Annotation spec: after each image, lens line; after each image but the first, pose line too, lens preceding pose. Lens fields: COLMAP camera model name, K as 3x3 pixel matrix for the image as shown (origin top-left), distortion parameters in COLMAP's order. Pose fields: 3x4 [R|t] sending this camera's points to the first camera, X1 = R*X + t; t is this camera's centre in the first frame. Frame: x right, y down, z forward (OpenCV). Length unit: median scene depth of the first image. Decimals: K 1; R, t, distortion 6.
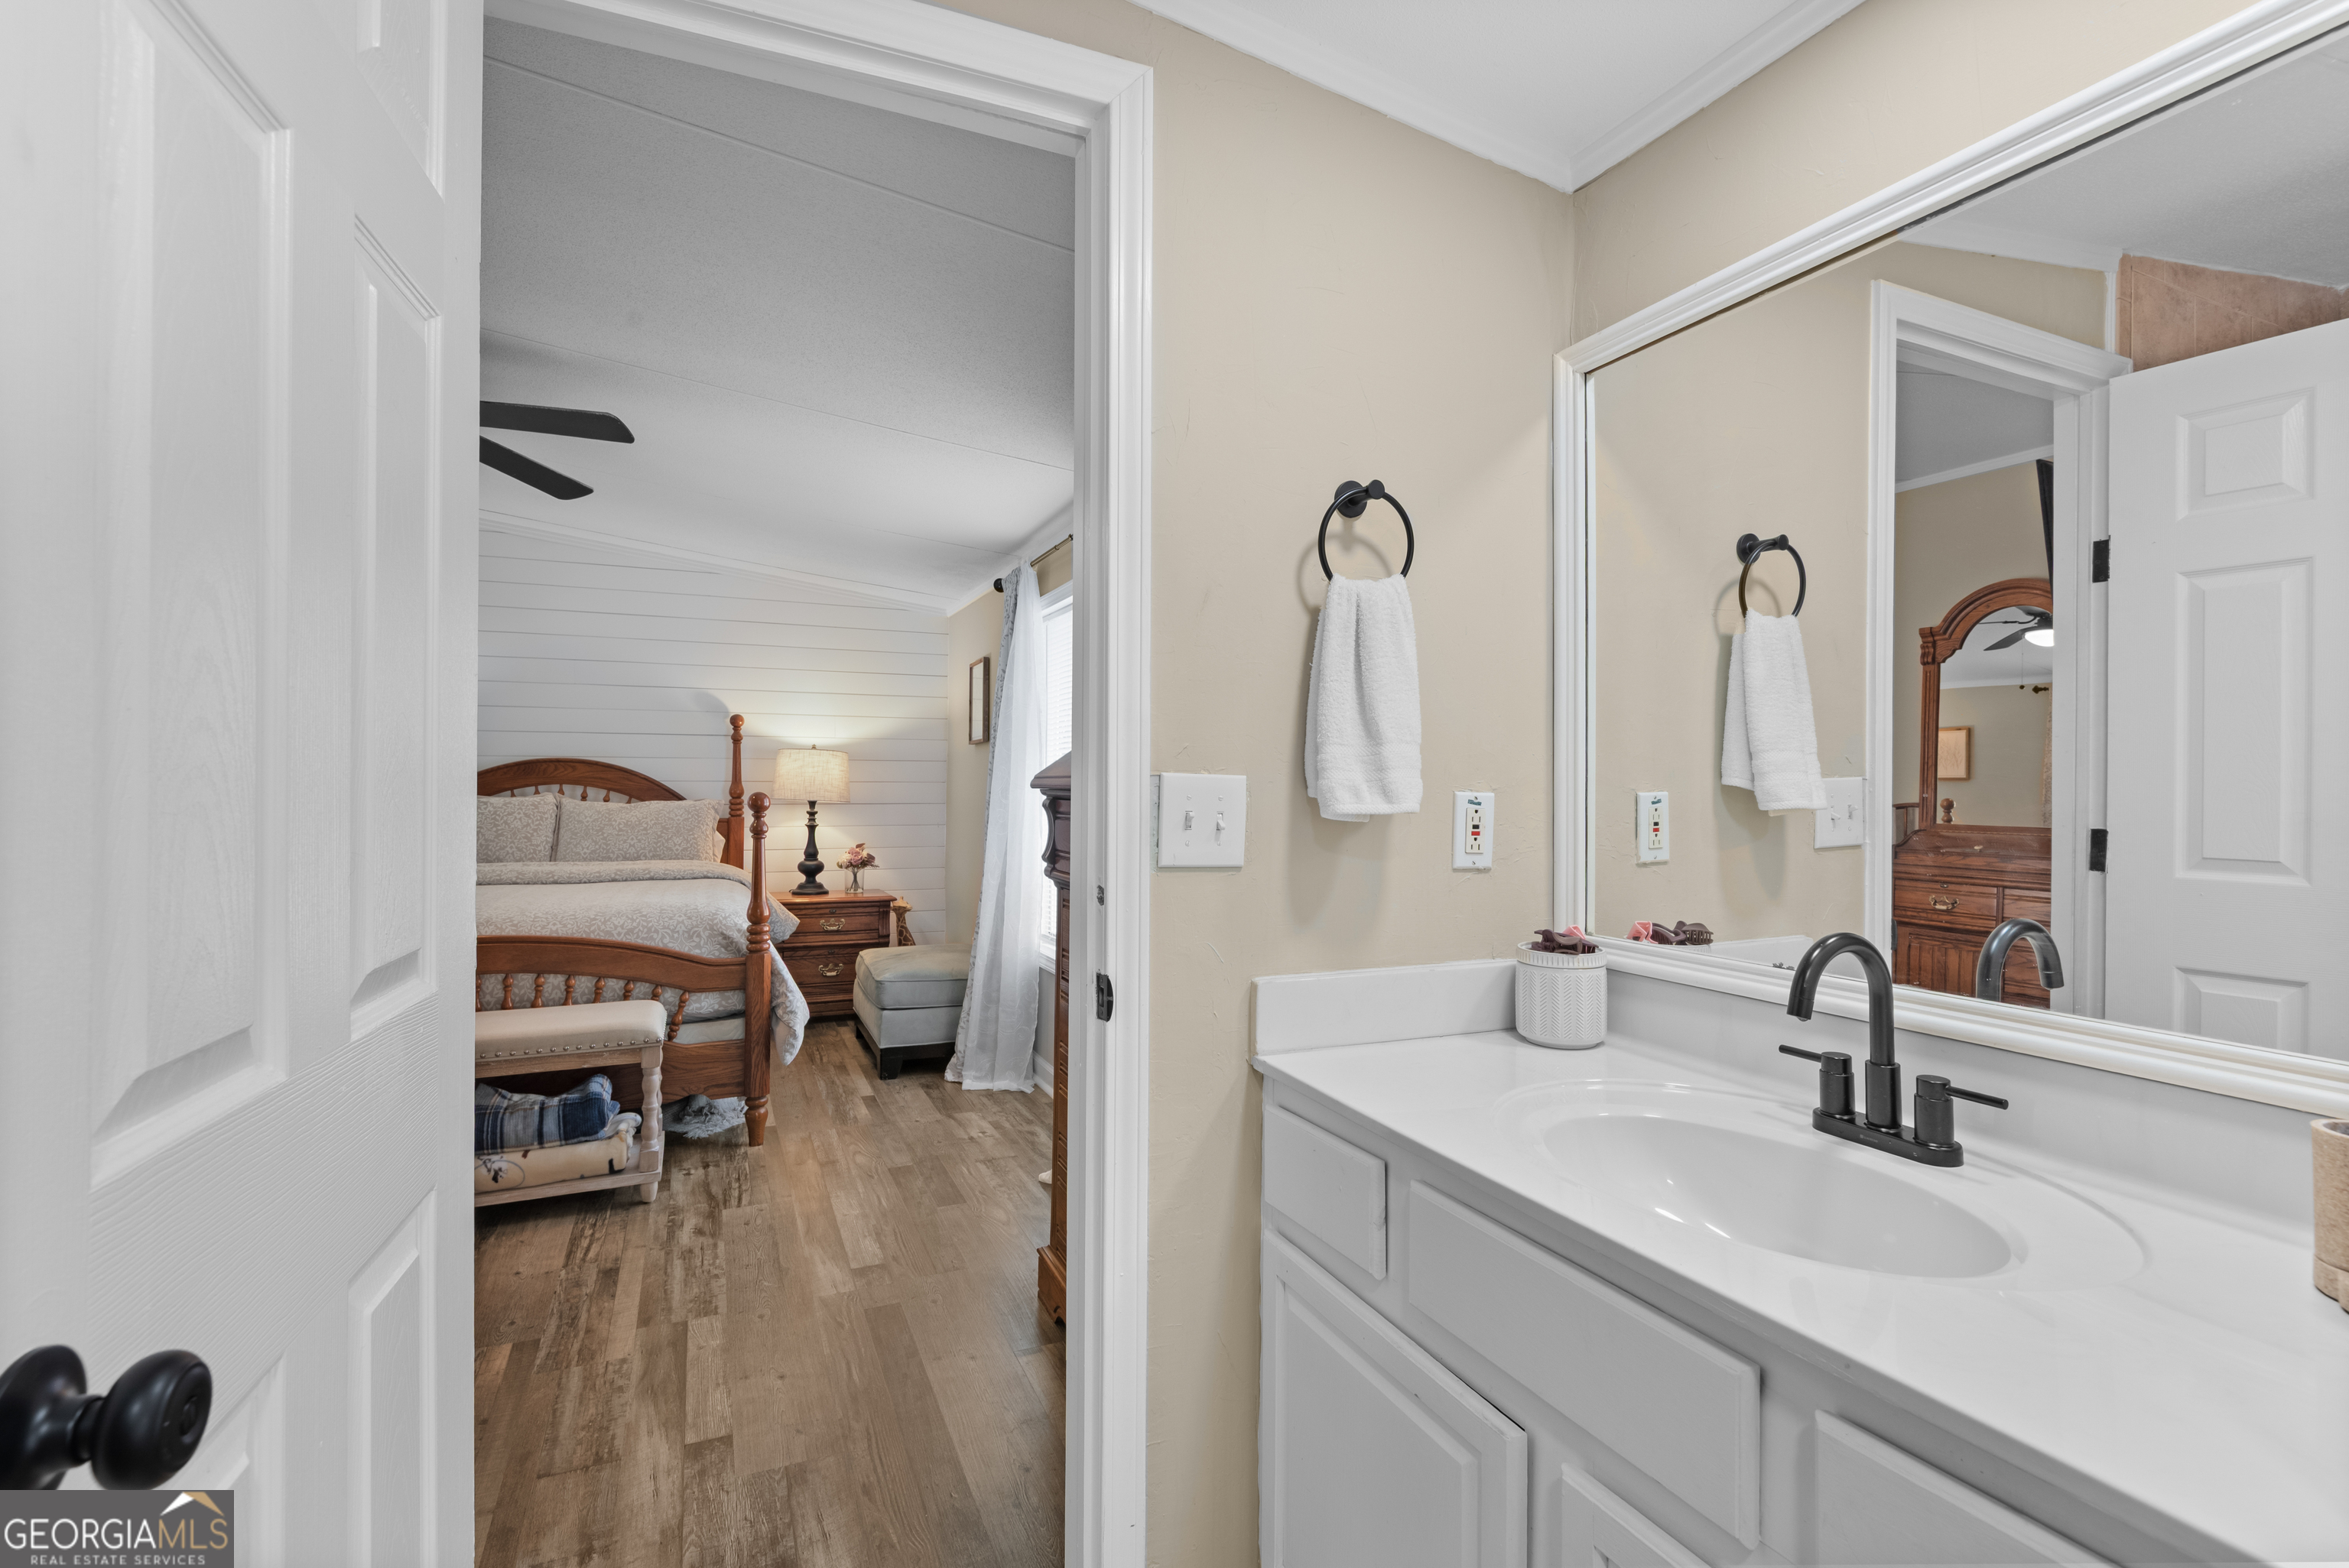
lens RADIAL K [[1067.3, 0, 1190.0], [0, 1067.3, 767.7], [0, 0, 1]] dist [0.026665, -0.015691]
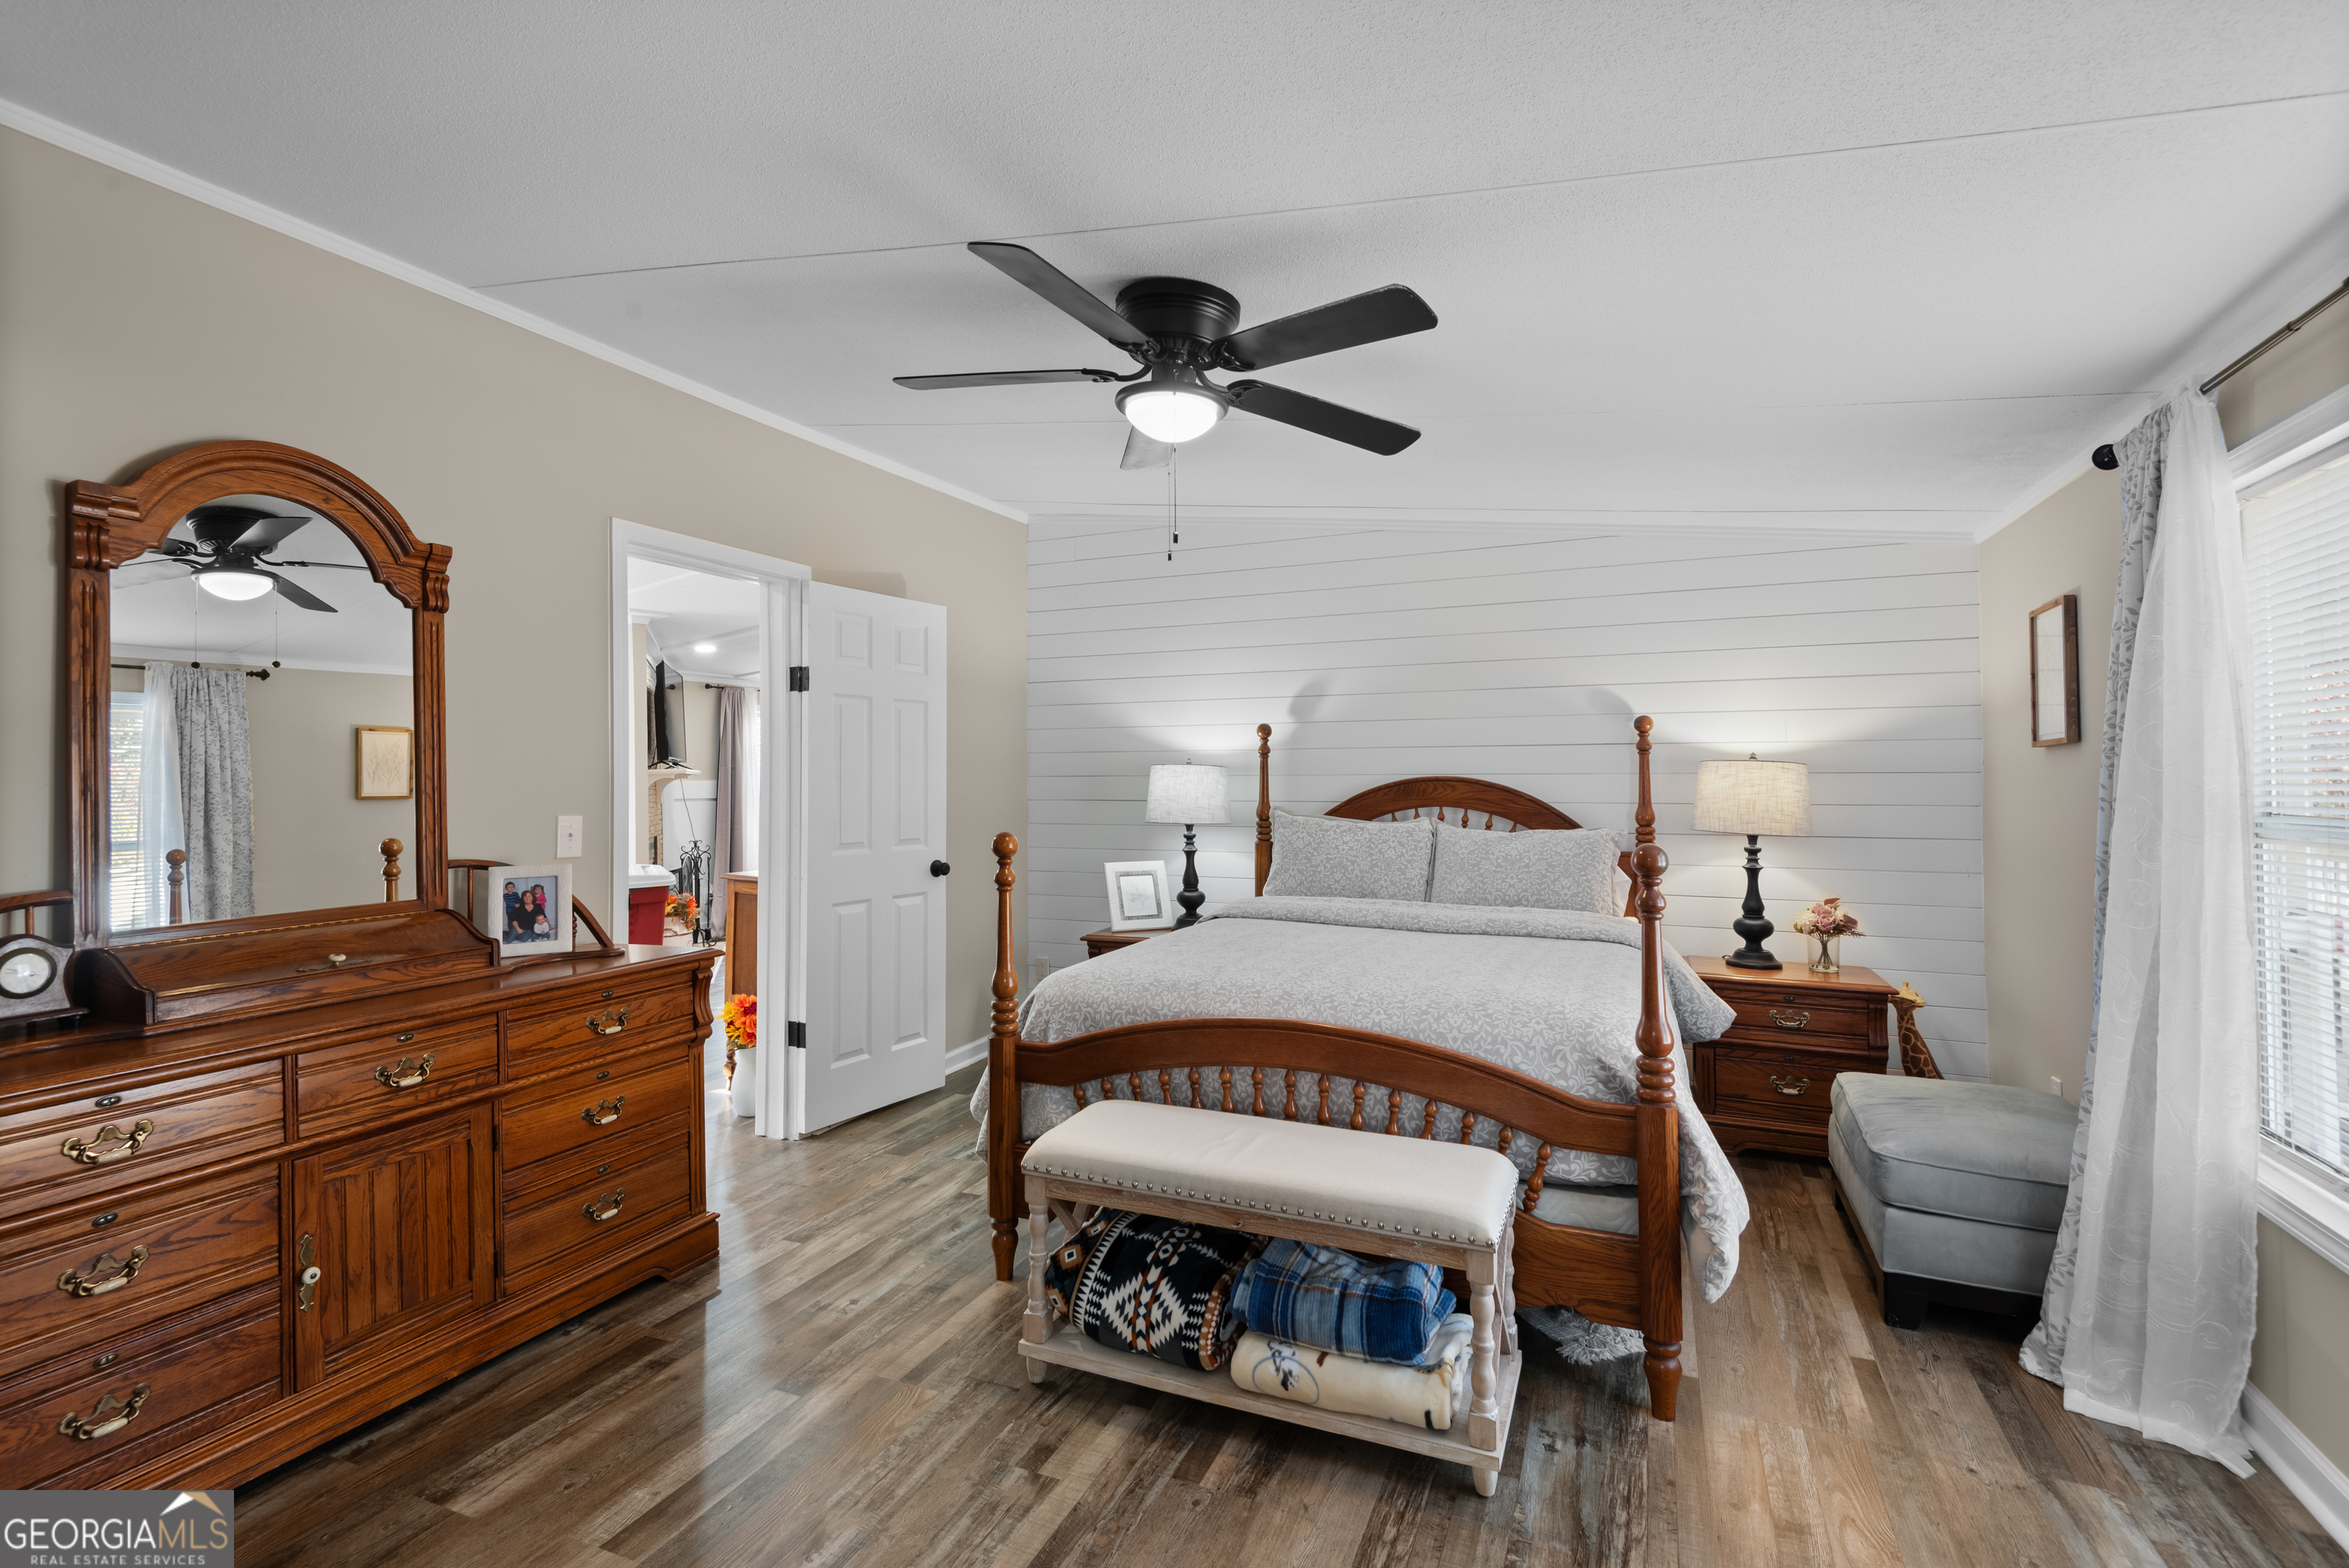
lens RADIAL K [[1067.3, 0, 1170.3], [0, 1067.3, 745.5], [0, 0, 1]] dist [0.026665, -0.015691]
pose [[0.663050, -0.027773, -0.748060, -0.117642], [0.015069, 0.999604, -0.023755, -0.024554], [0.748423, 0.004478, 0.663206, 0.376053]]
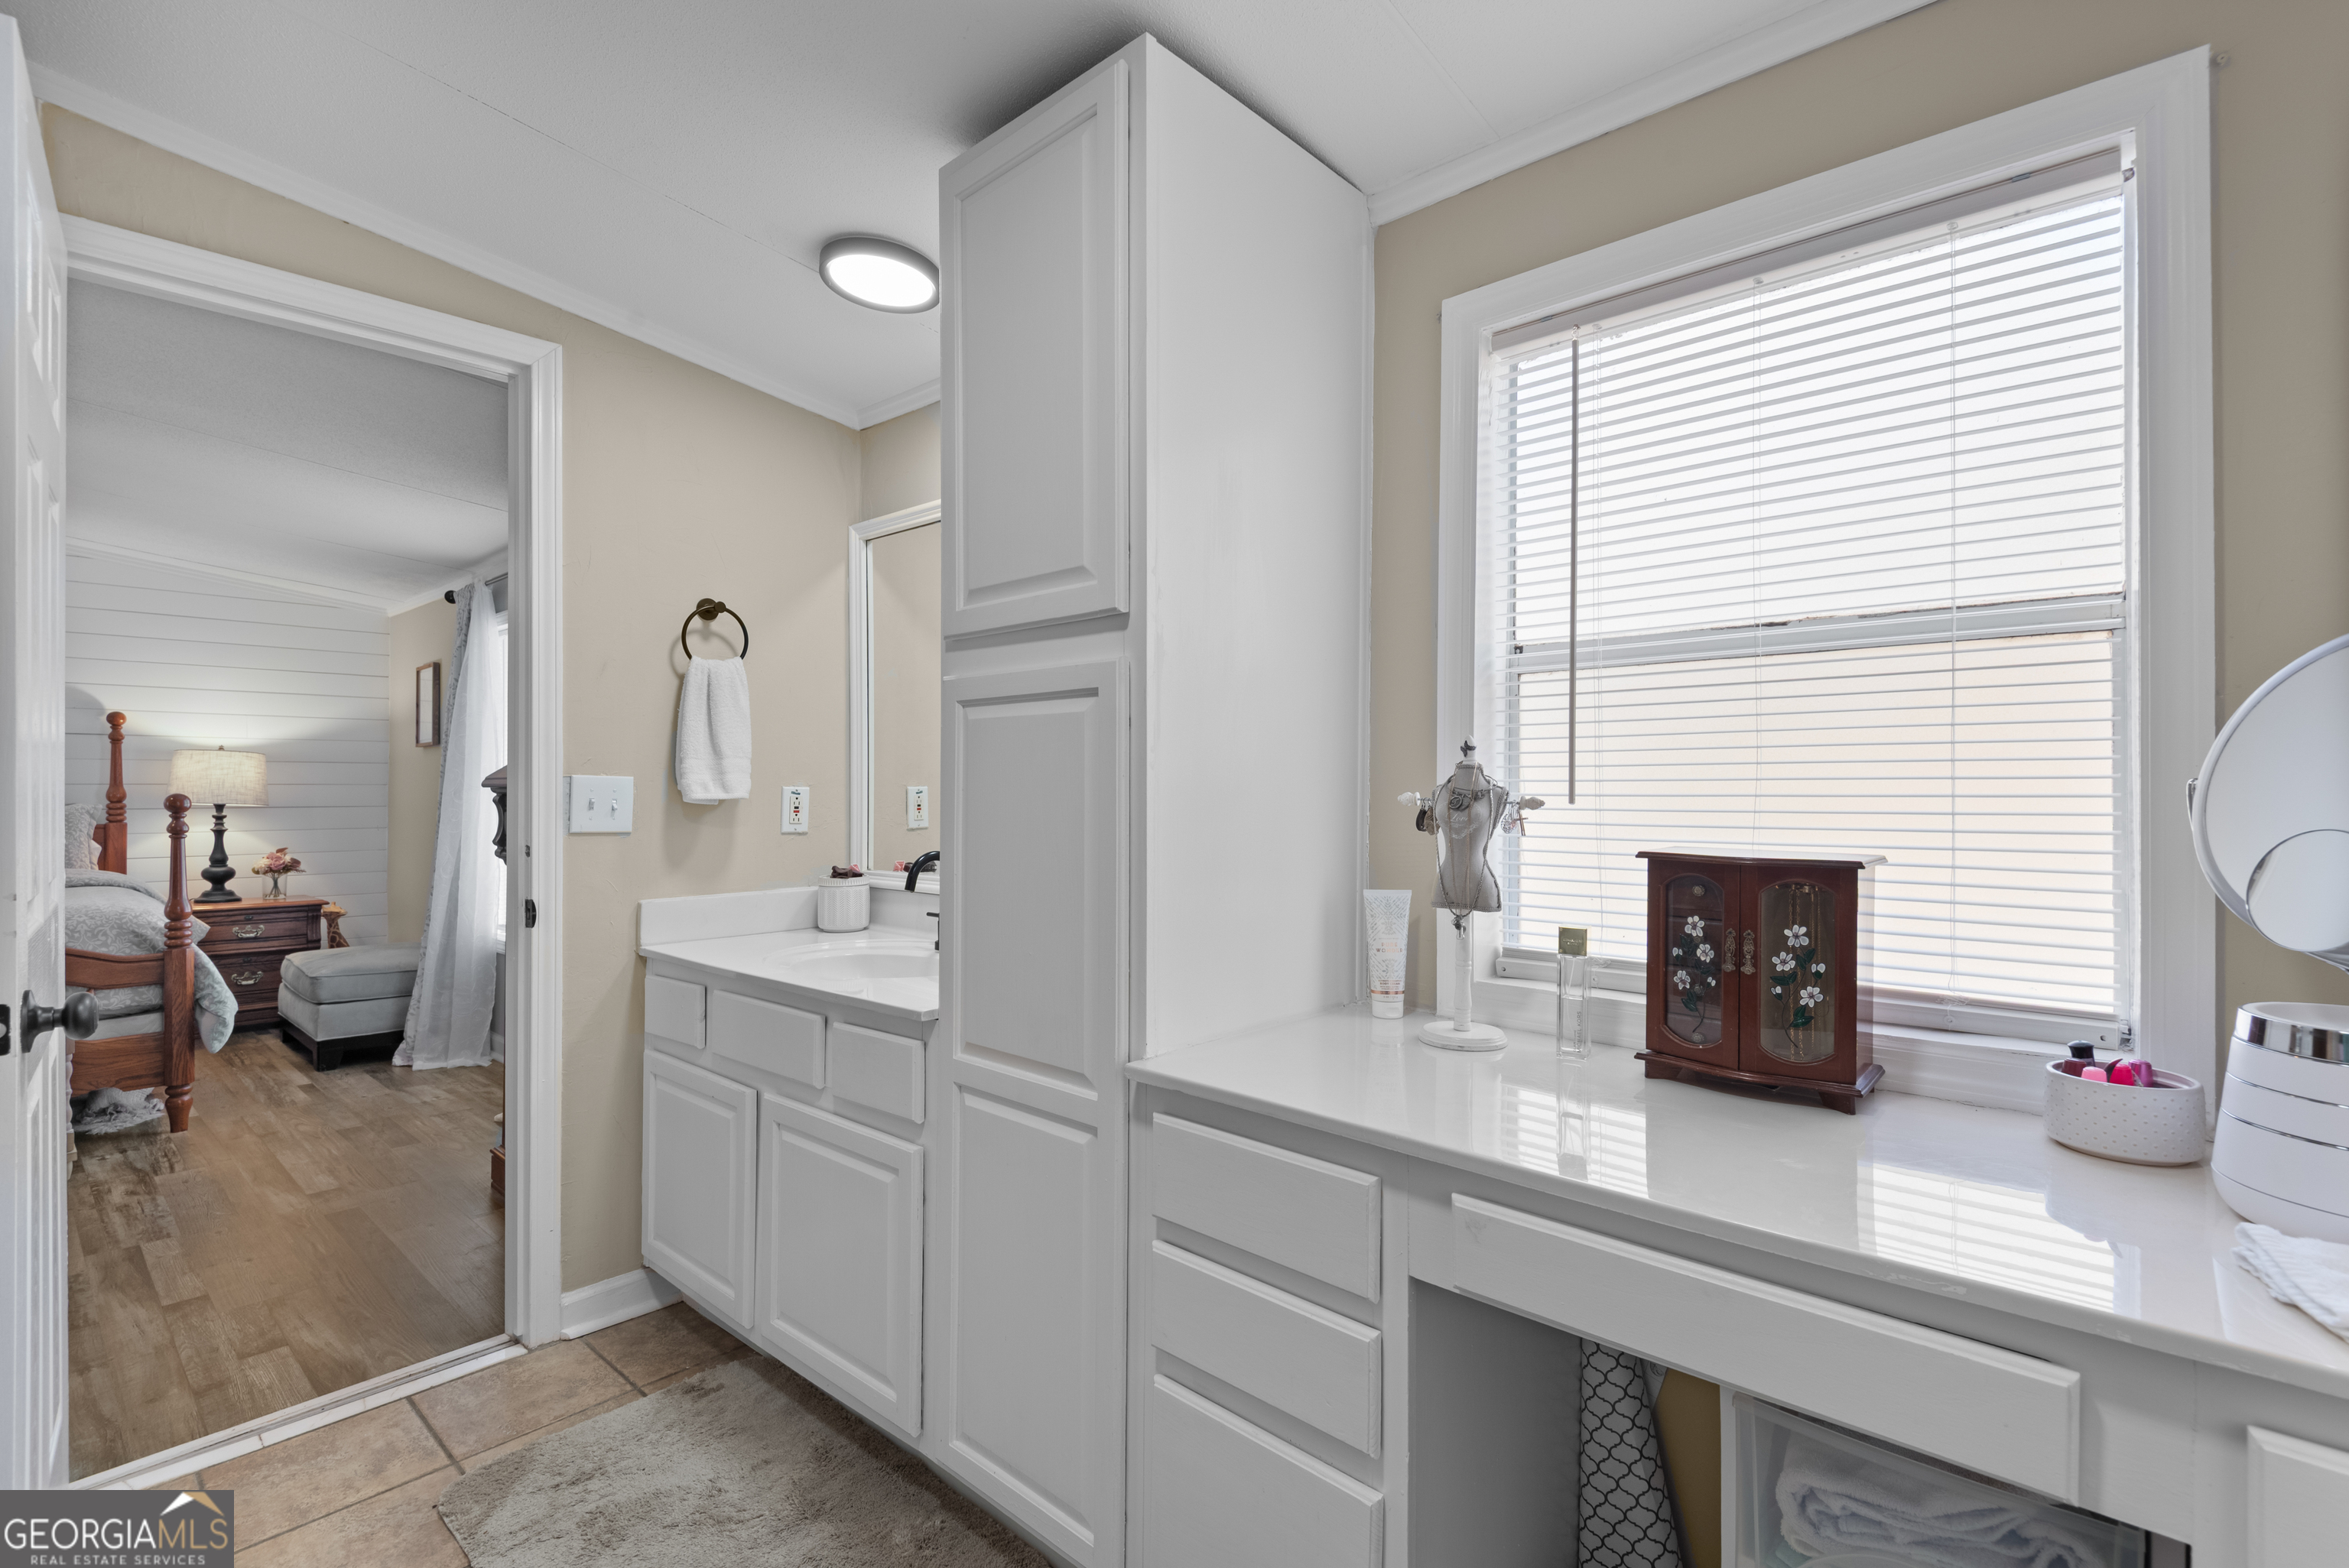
lens RADIAL K [[1067.3, 0, 1174.0], [0, 1067.3, 782.9], [0, 0, 1]] dist [0.026665, -0.015691]
pose [[0.915386, -0.003549, 0.402562, 0.061727], [-0.001404, 0.999927, 0.012007, -0.001865], [-0.402575, -0.011557, 0.915314, -0.350064]]
